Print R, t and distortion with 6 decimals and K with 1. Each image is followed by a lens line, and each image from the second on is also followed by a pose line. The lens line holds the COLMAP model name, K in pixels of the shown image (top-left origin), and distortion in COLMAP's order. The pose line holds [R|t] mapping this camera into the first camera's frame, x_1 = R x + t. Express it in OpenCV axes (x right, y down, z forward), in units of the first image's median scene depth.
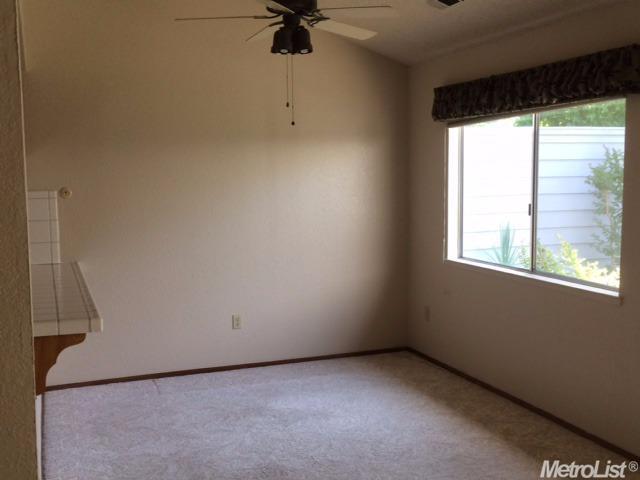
lens RADIAL K [[723.8, 0, 320.0], [0, 723.8, 240.0], [0, 0, 1]] dist [0.034138, 0.010150]
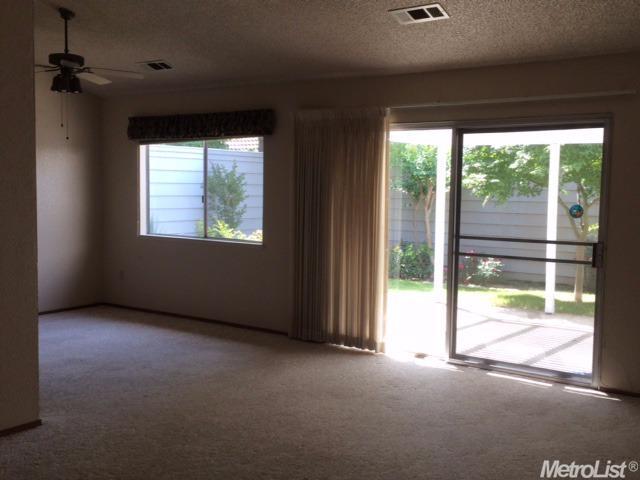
lens RADIAL K [[723.8, 0, 320.0], [0, 723.8, 240.0], [0, 0, 1]] dist [0.034138, 0.010150]
pose [[0.826905, -0.019517, 0.562003, -0.401030], [0.029338, 0.999534, -0.008456, 0.069525], [-0.561576, 0.023481, 0.827092, -0.476104]]
